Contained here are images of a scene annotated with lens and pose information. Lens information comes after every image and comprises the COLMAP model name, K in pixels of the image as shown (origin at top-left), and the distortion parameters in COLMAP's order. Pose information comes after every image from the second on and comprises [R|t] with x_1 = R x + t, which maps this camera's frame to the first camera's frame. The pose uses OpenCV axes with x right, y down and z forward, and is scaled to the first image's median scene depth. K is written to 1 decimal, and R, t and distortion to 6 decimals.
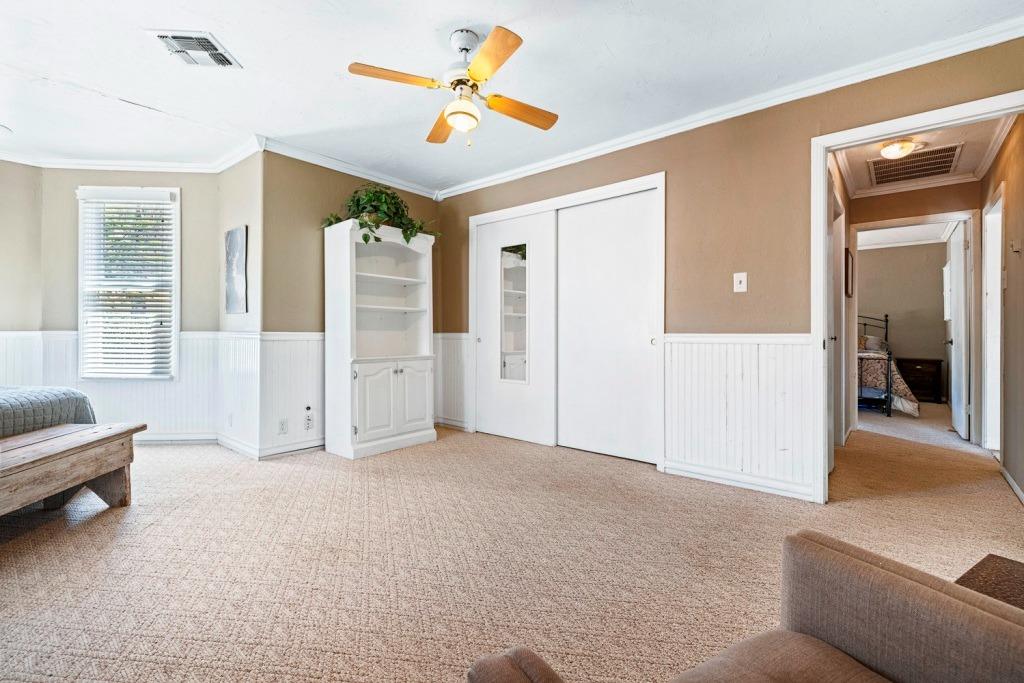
lens RADIAL K [[456.4, 0, 511.0], [0, 456.4, 331.4], [0, 0, 1]] dist [-0.000789, -0.000101]
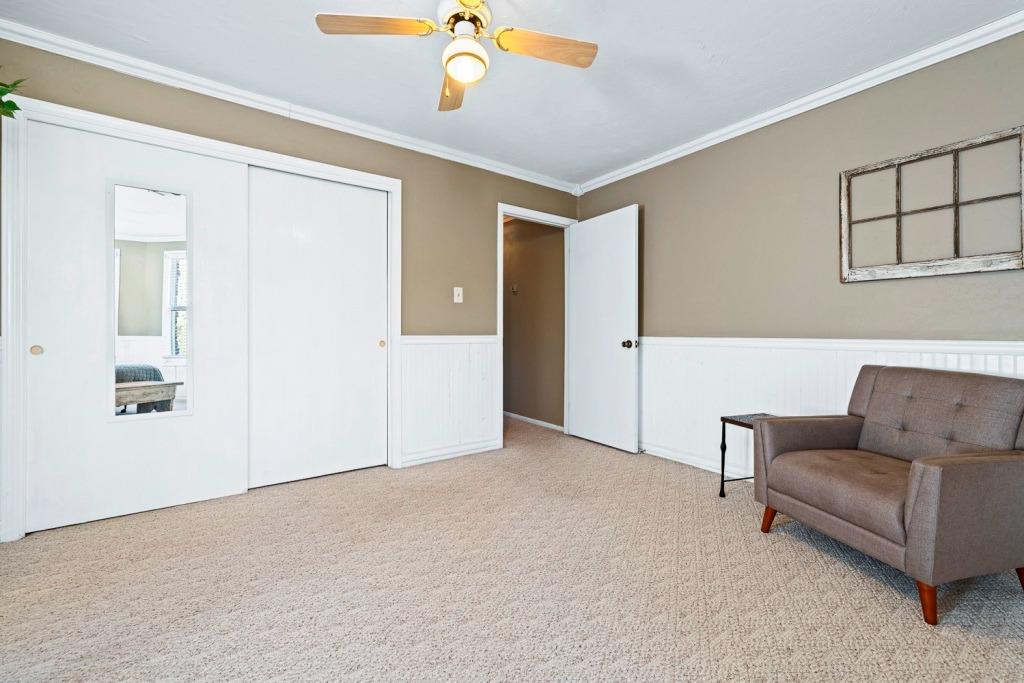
lens RADIAL K [[431.7, 0, 514.6], [0, 431.7, 334.7], [0, 0, 1]] dist [-0.000575, -0.000206]
pose [[0.228219, -0.003577, 0.973603, -0.654343], [-0.005531, 0.999972, 0.004970, -0.004346], [-0.973594, -0.006519, 0.228192, 0.601052]]
